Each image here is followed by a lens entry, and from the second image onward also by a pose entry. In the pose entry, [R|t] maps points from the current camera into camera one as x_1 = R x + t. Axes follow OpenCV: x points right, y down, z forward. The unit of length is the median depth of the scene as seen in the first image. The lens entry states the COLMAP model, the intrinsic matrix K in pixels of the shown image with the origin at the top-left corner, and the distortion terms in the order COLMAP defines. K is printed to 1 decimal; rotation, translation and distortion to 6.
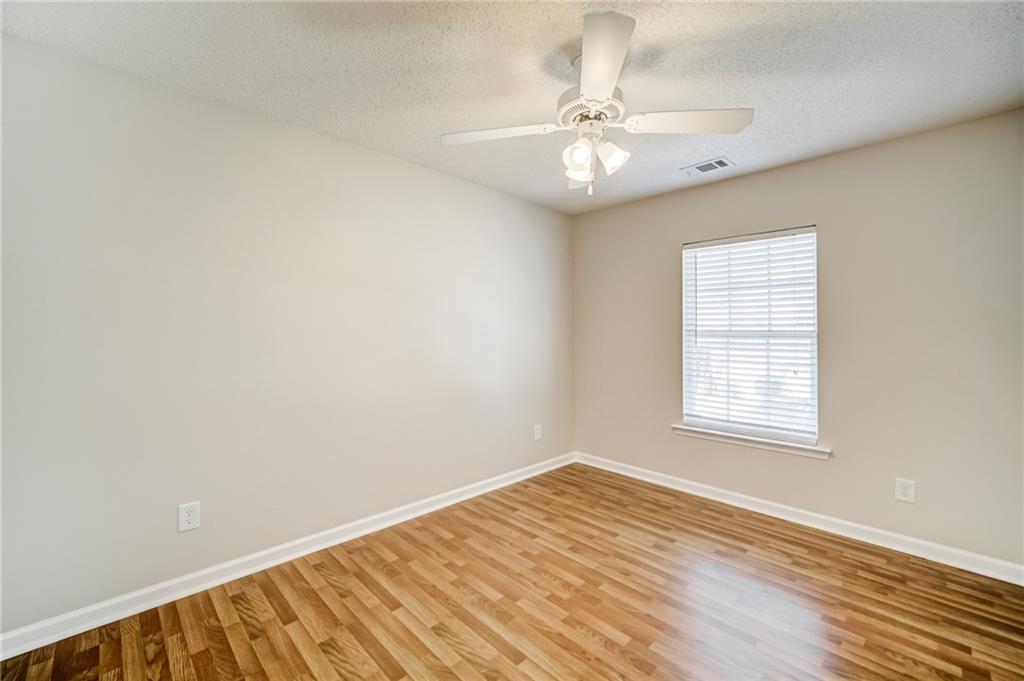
lens RADIAL K [[444.1, 0, 517.3], [0, 444.1, 333.1], [0, 0, 1]] dist [-0.002286, 0.000439]
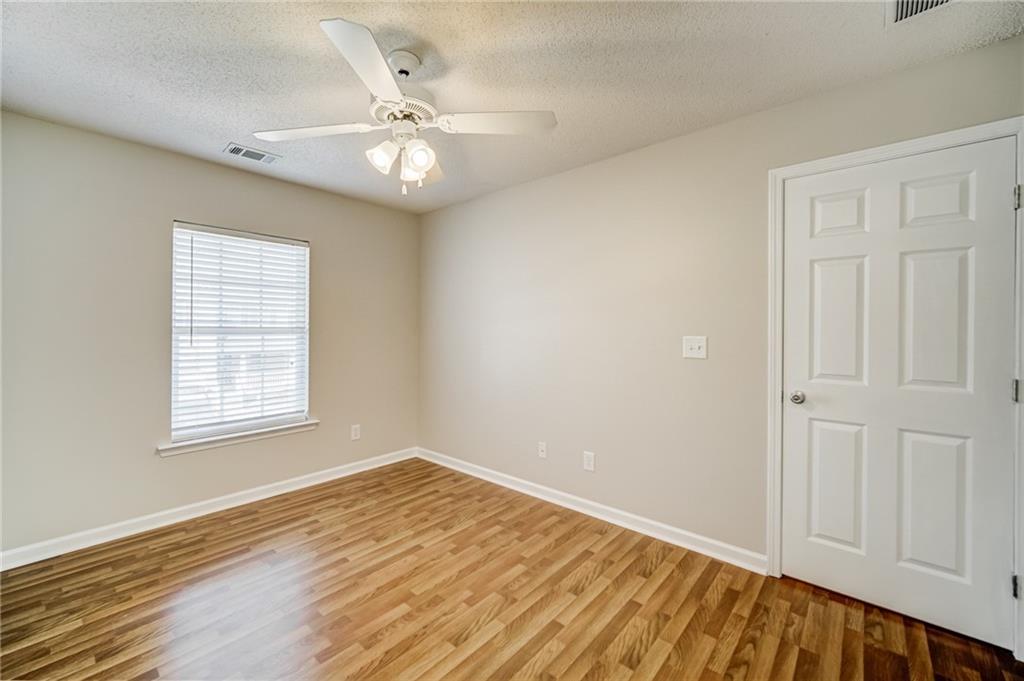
lens RADIAL K [[407.7, 0, 511.4], [0, 407.7, 338.4], [0, 0, 1]] dist [-0.003717, 0.001668]
pose [[-0.095278, -0.025223, 0.995131, -0.511194], [0.000107, 0.999679, 0.025348, -0.003952], [-0.995451, 0.002521, -0.095244, 0.544968]]
